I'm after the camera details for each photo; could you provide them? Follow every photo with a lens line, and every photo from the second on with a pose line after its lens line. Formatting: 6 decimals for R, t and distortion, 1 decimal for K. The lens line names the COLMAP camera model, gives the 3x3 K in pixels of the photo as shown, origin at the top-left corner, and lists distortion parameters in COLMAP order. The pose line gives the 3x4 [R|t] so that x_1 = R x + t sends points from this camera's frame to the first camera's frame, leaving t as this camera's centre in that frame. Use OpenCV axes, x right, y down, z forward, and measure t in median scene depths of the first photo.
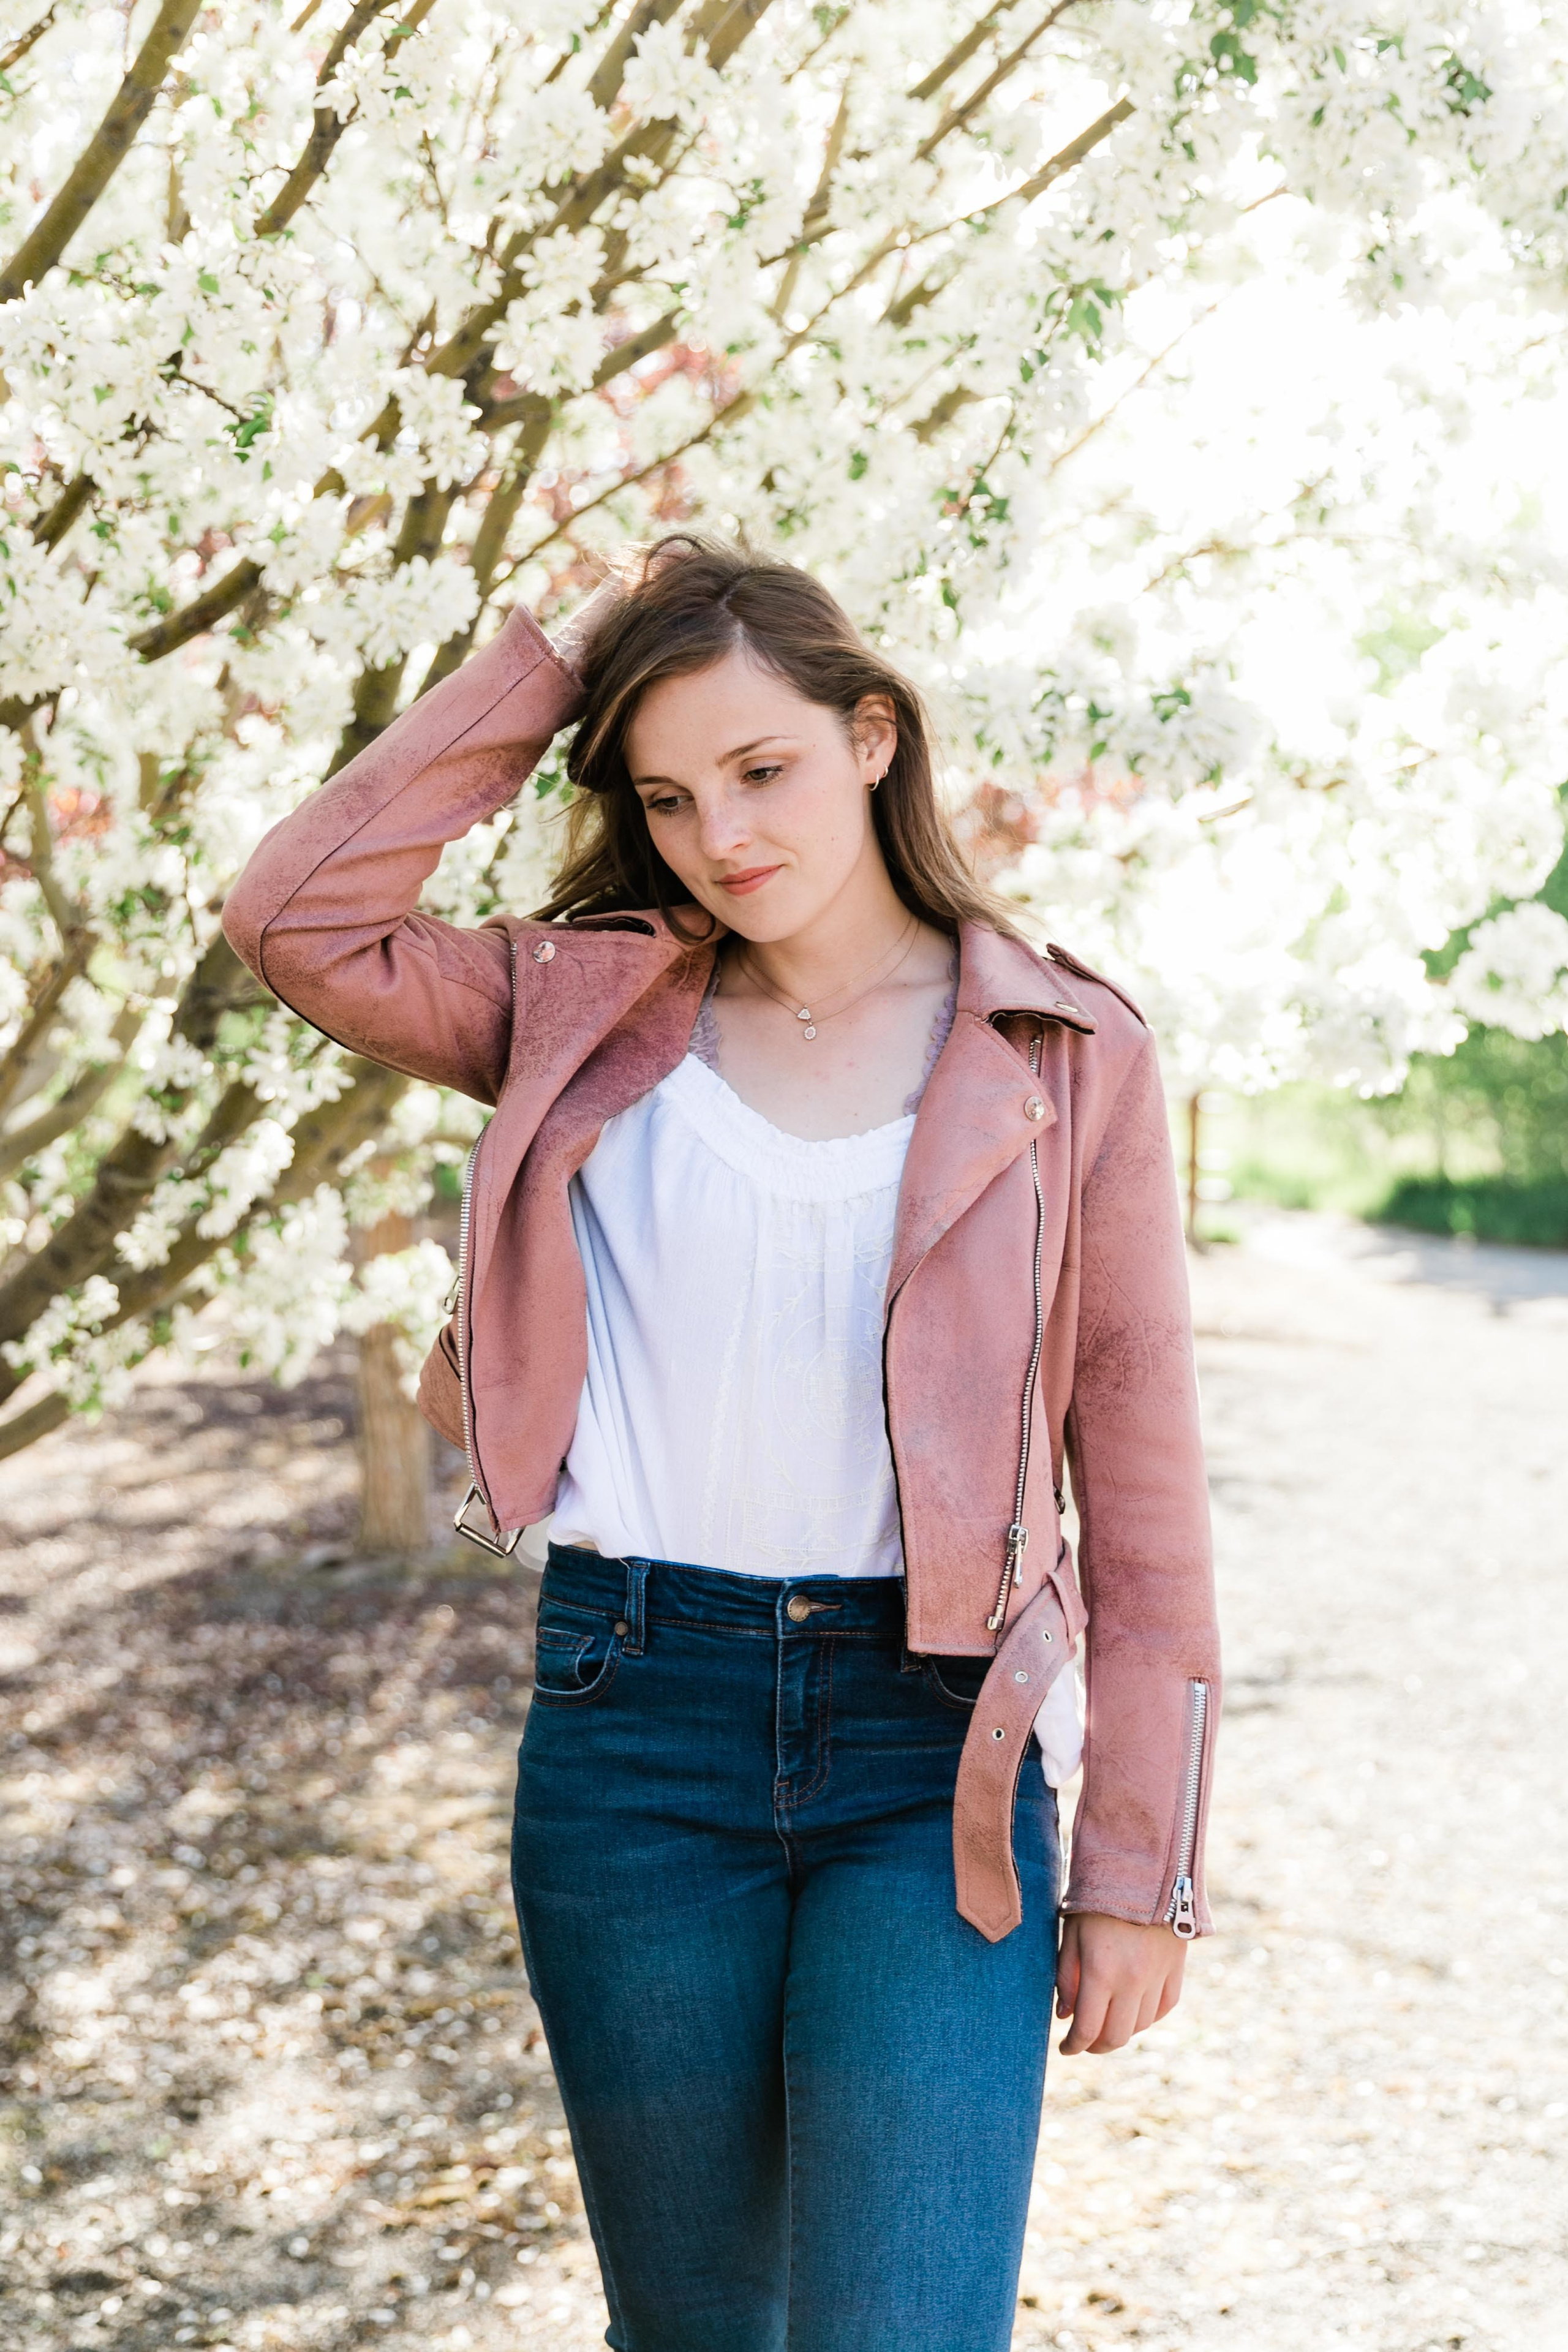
lens RADIAL K [[3001.2, 0, 836.8], [0, 3001.2, 1193.2], [0, 0, 1]] dist [-0.003949, 0.000000]
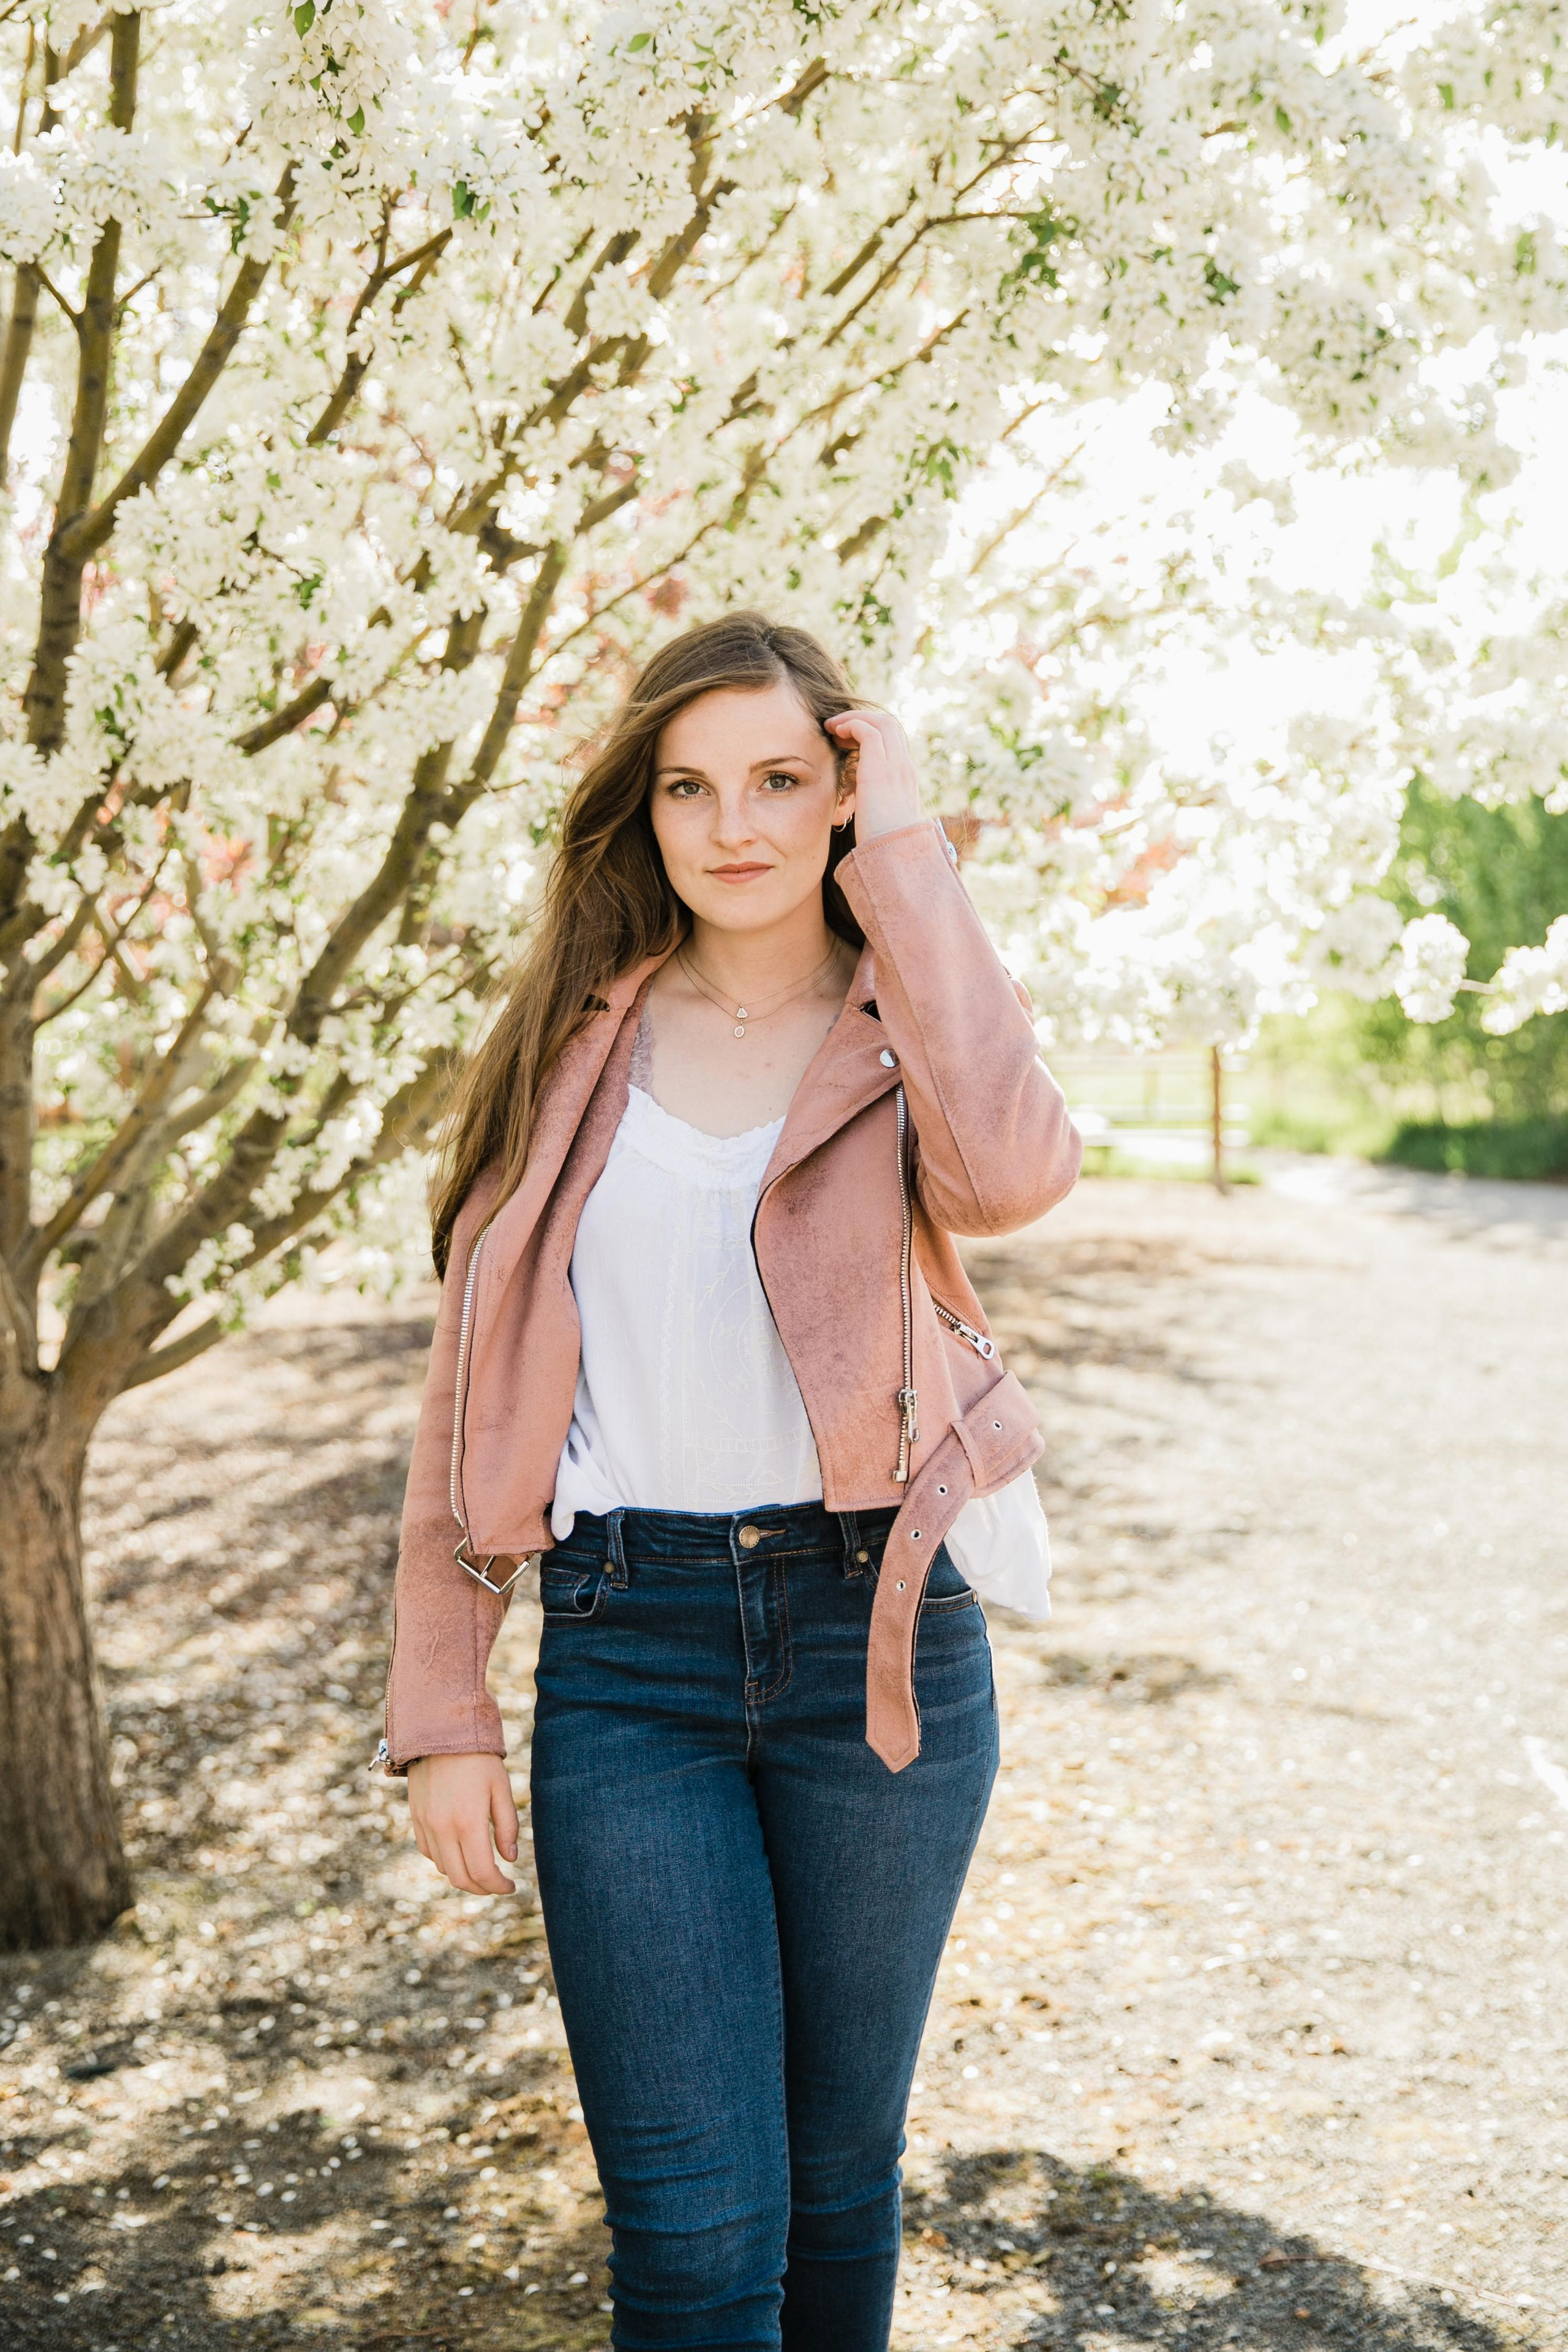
lens RADIAL K [[2894.4, 0, 898.2], [0, 2894.4, 1137.7], [0, 0, 1]] dist [0.035745, 0.000000]
pose [[0.998141, -0.031283, -0.052310, 0.102507], [0.030756, 0.999468, -0.010862, 0.012868], [0.052622, 0.009233, 0.998572, -0.229053]]
